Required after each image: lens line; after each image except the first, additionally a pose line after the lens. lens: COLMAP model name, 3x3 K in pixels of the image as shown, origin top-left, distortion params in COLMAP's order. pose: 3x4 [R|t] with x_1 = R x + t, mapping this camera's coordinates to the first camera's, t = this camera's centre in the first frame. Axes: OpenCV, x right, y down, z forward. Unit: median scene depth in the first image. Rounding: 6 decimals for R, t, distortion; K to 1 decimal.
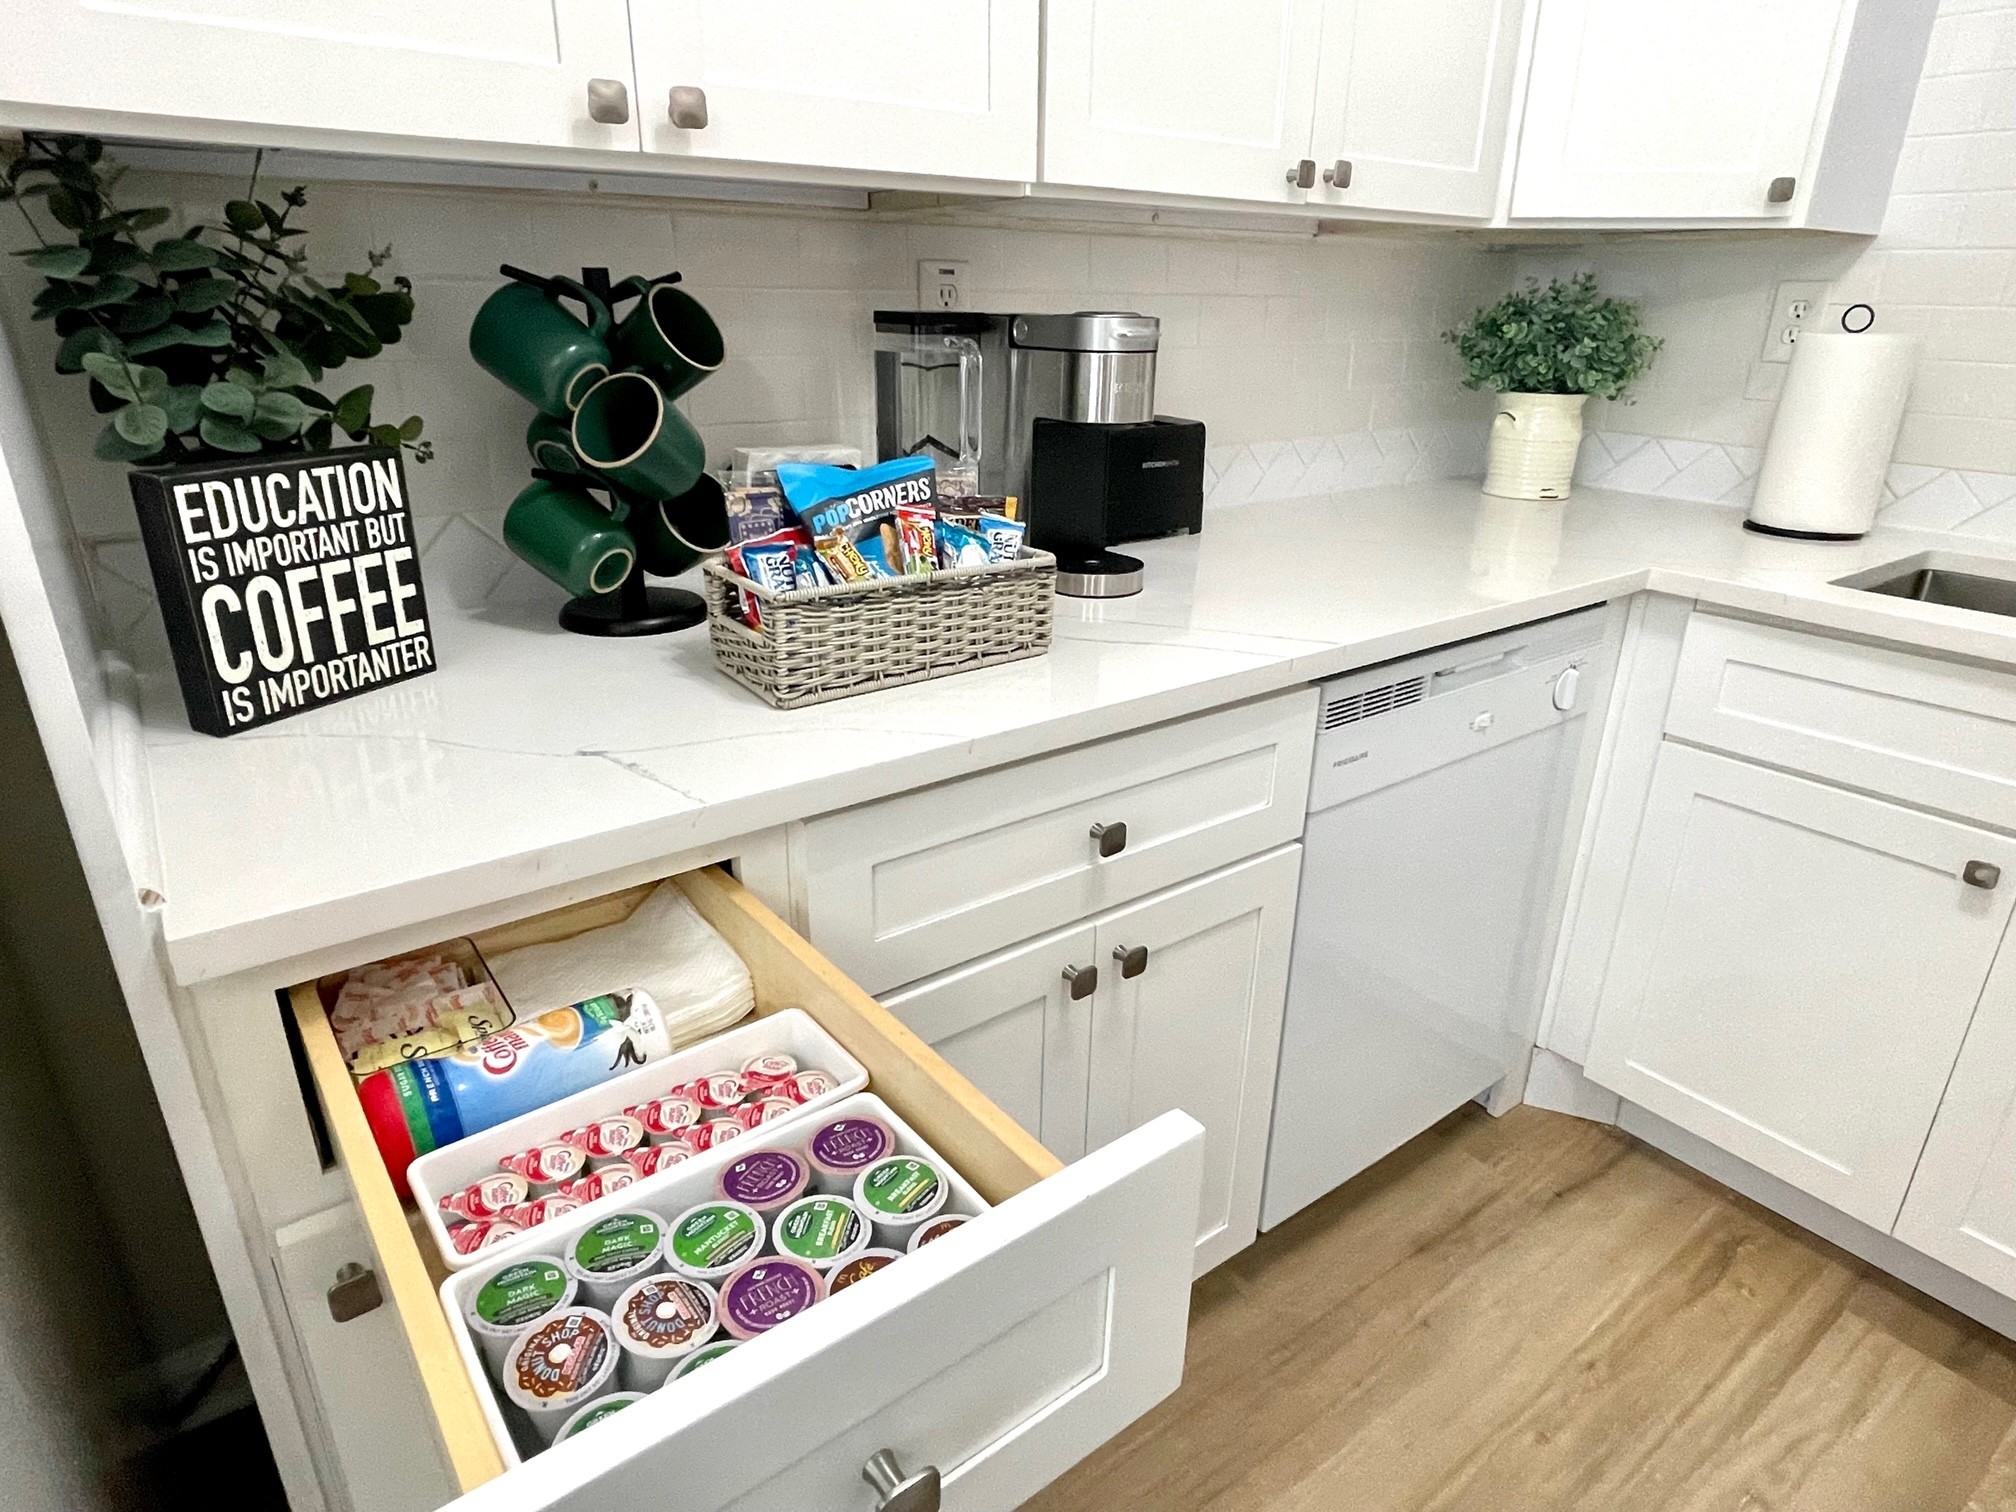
lens RADIAL K [[1153.6, 0, 1008.0], [0, 1153.6, 756.0], [0, 0, 1]] dist [-0.000625, 0.003712]
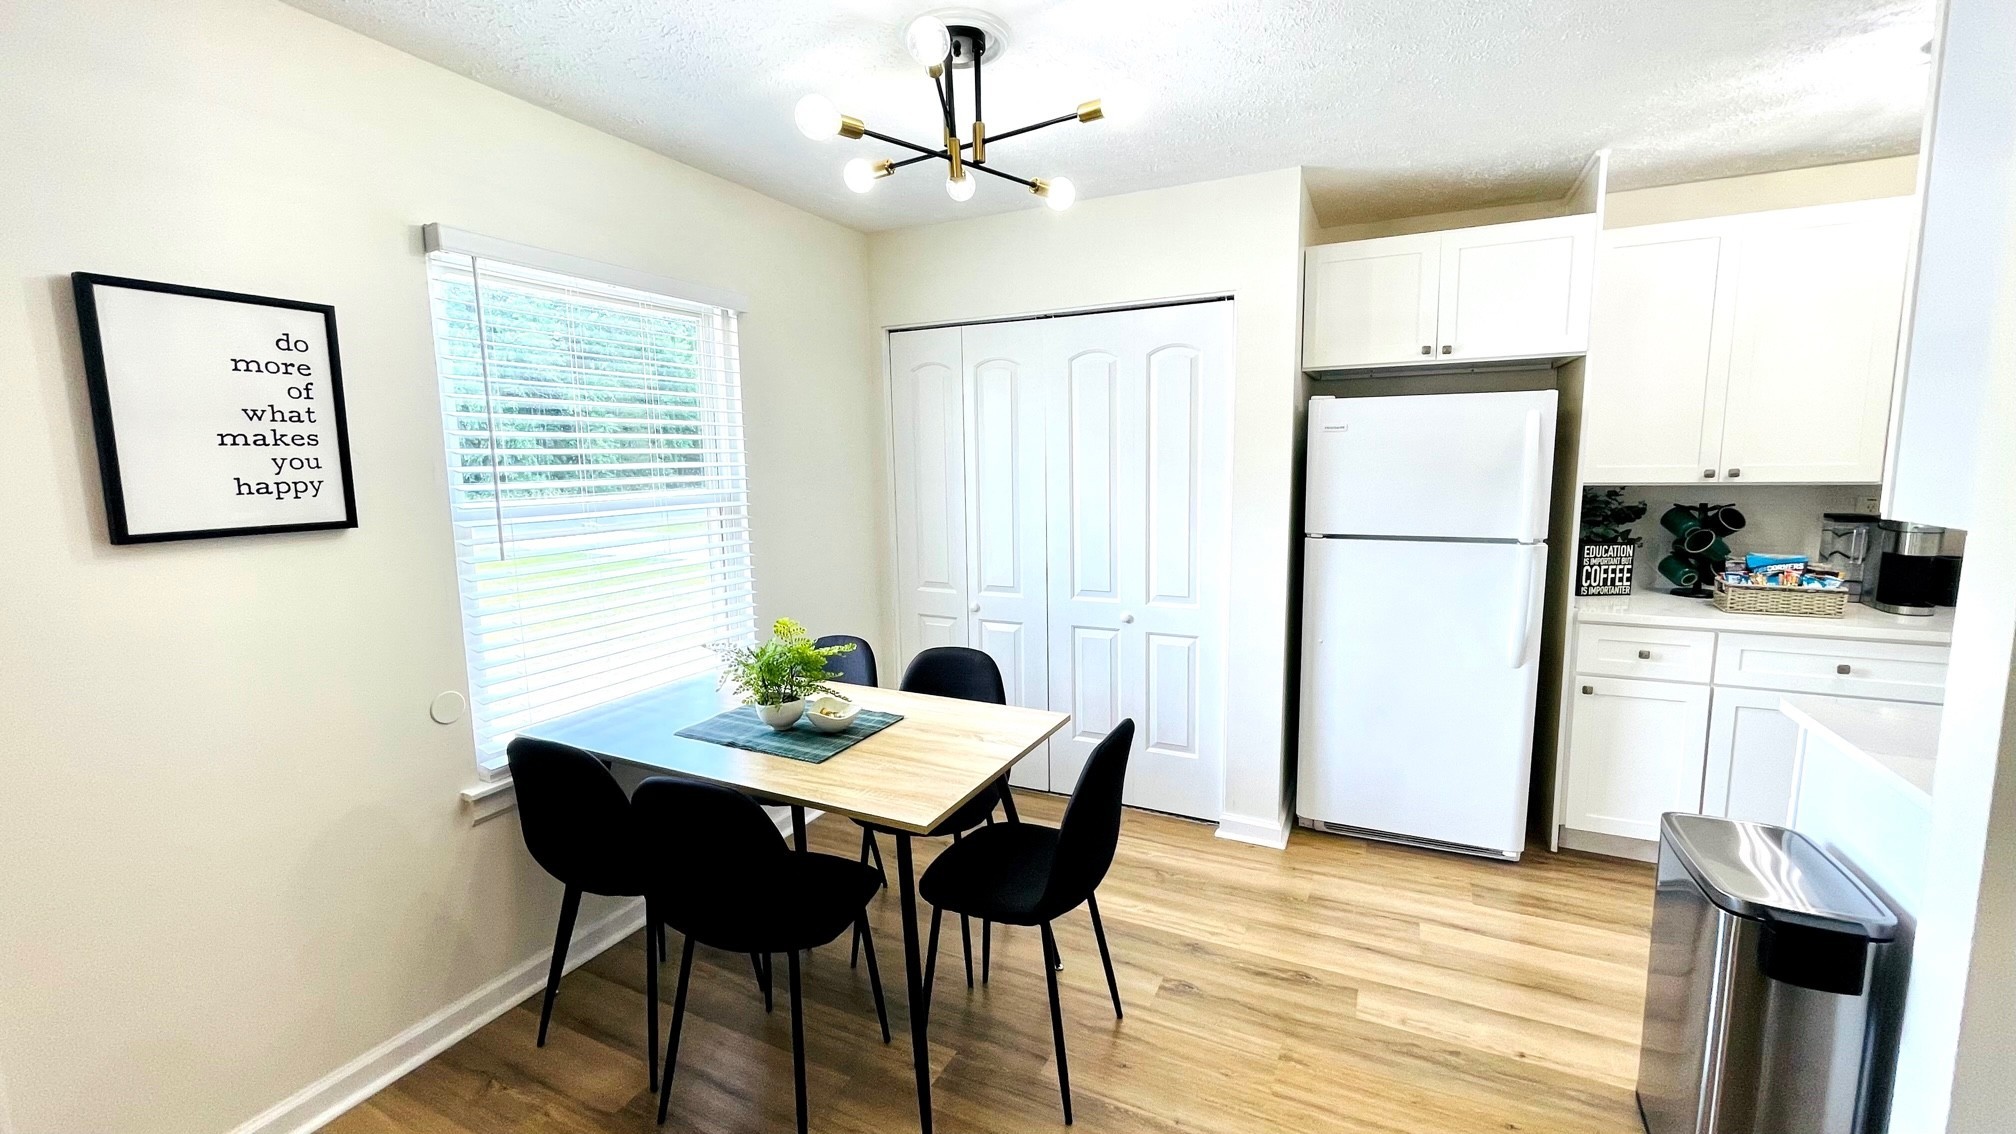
lens RADIAL K [[816.2, 0, 1005.0], [0, 816.2, 566.2], [0, 0, 1]] dist [-0.000885, -0.000090]
pose [[0.452921, 0.101085, -0.885801, 1.093070], [-0.310725, 0.949154, -0.050563, 0.686330], [0.835651, 0.298141, 0.461302, -2.301745]]
